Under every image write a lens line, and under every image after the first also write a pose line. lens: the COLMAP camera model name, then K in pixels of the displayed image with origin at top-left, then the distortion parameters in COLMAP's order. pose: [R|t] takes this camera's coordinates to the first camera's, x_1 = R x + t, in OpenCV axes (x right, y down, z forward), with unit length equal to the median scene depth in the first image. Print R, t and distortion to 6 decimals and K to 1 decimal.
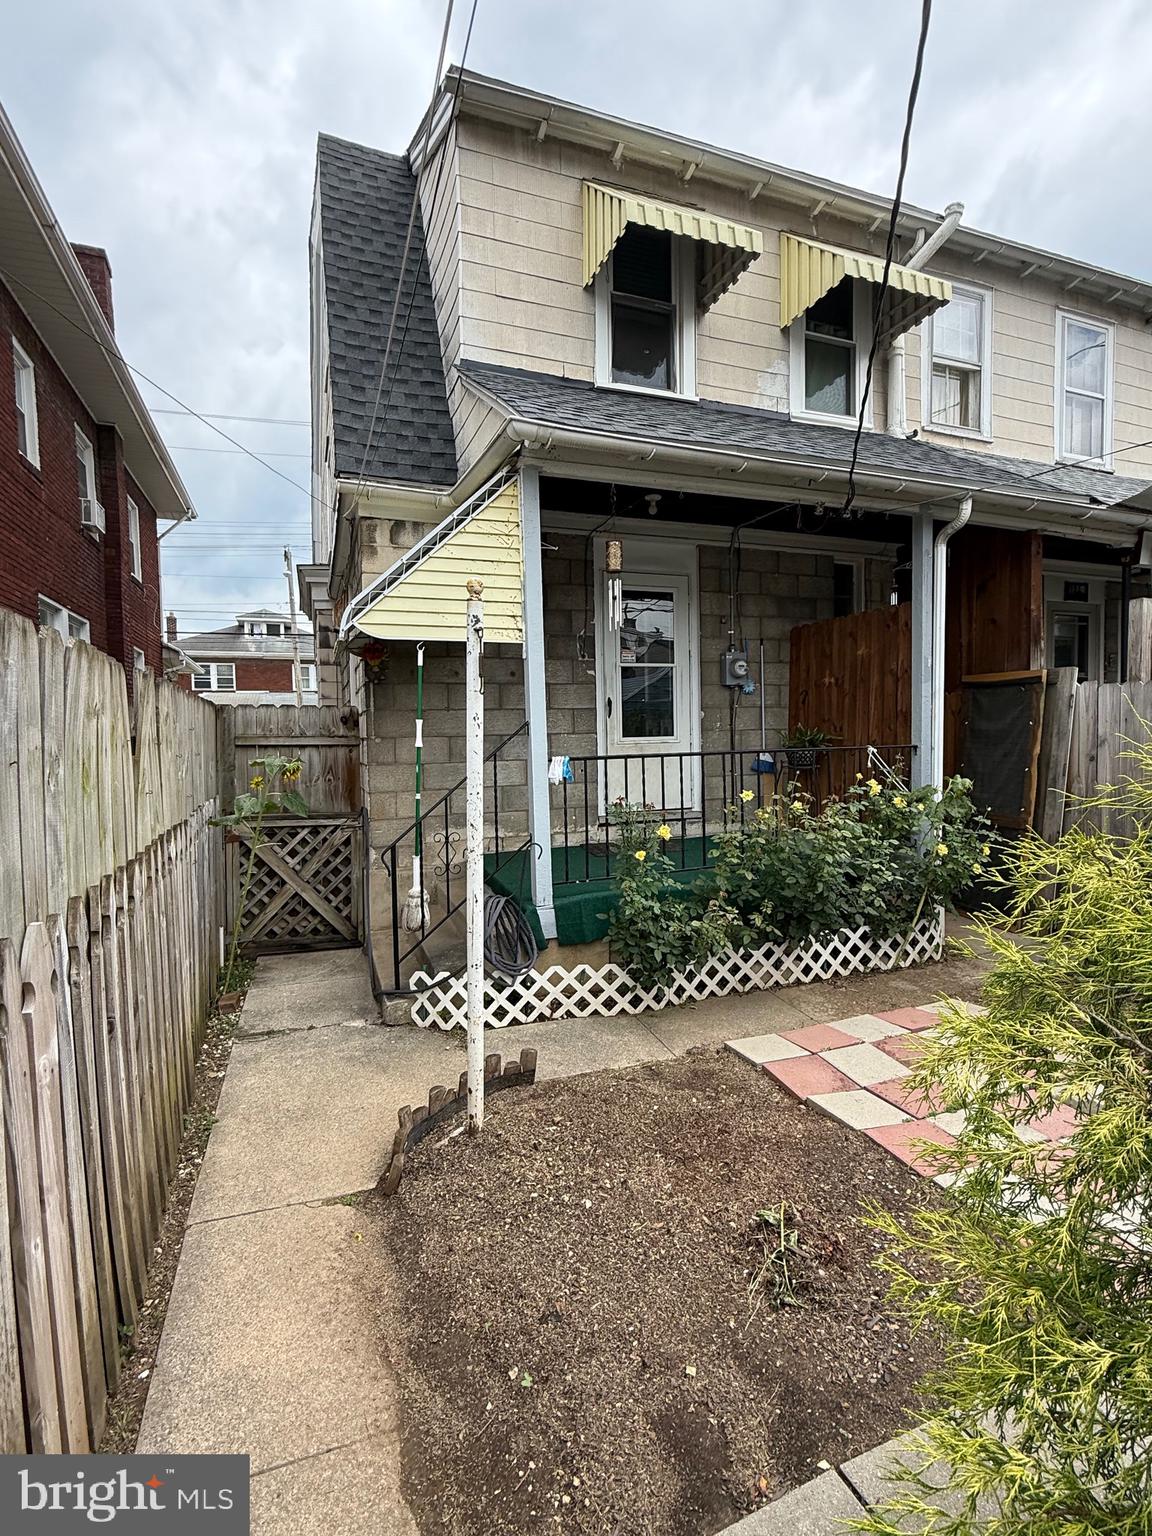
lens RADIAL K [[715.5, 0, 576.0], [0, 715.5, 768.0], [0, 0, 1]] dist [0.000629, 0.000286]
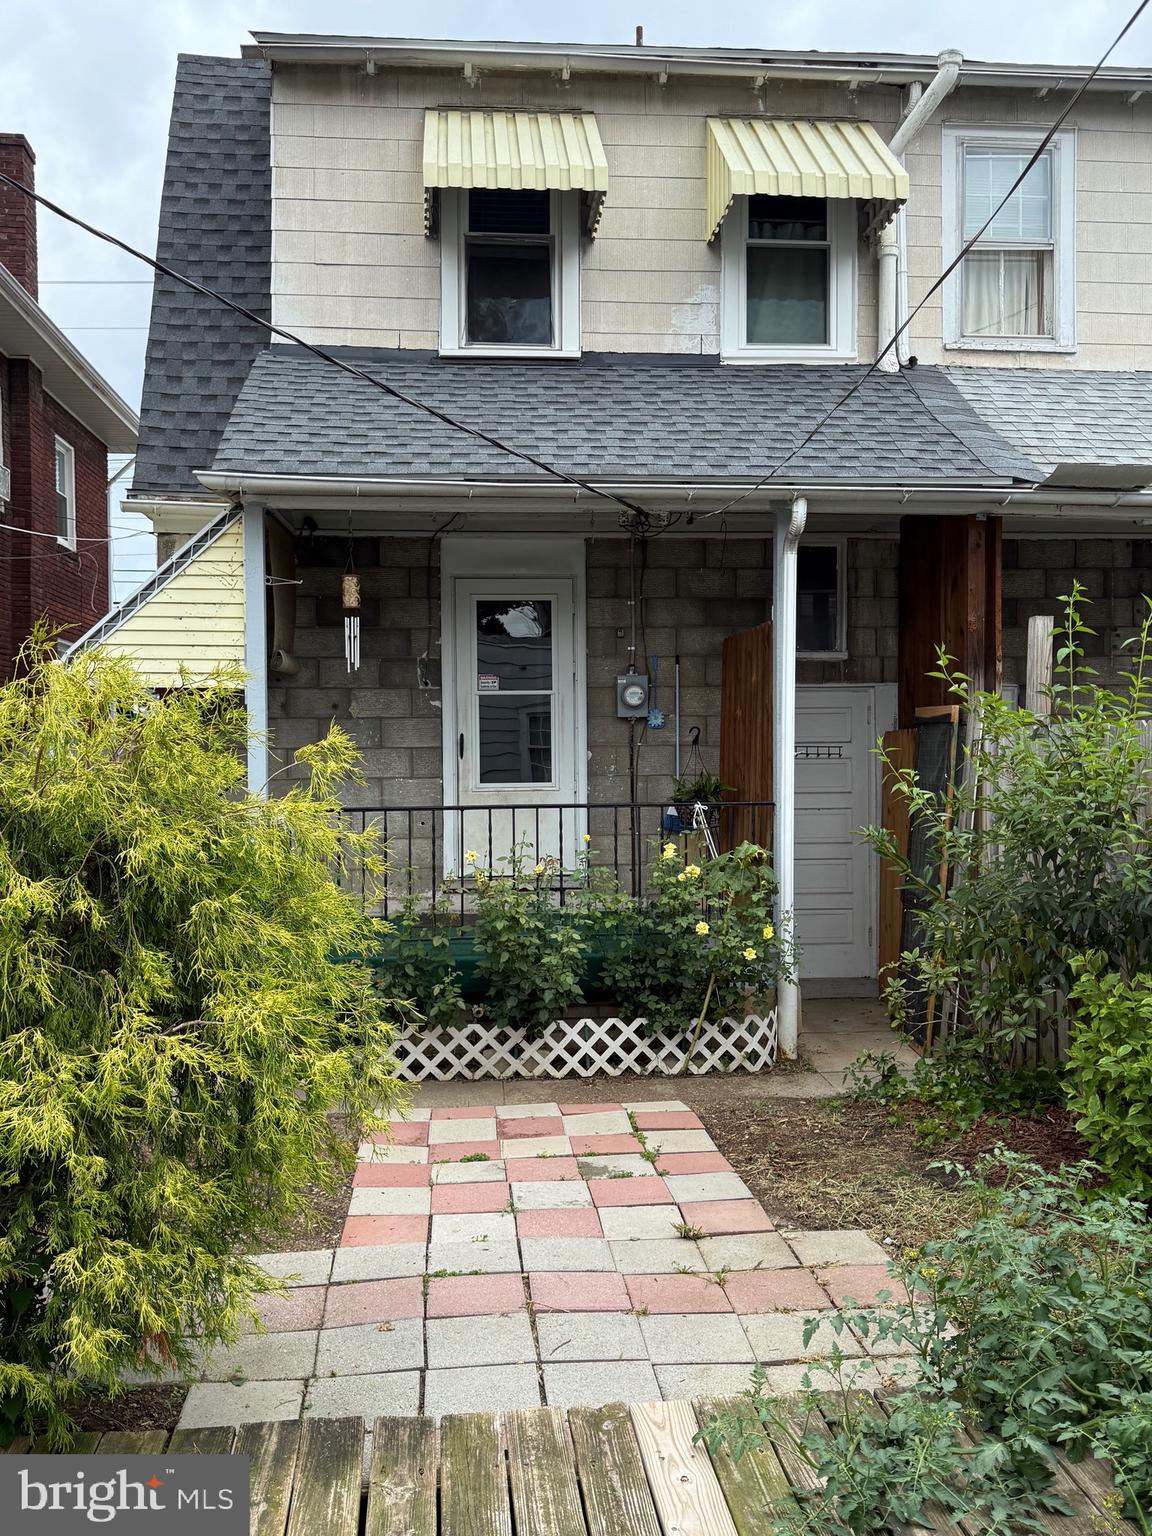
lens RADIAL K [[1323.6, 0, 575.5], [0, 1323.6, 779.2], [0, 0, 1]] dist [0.168763, -0.376199]
pose [[0.963571, 0.016884, -0.266920, 0.571500], [-0.023247, 0.999516, -0.020695, -0.019178], [0.266441, 0.026146, 0.963496, -0.408778]]
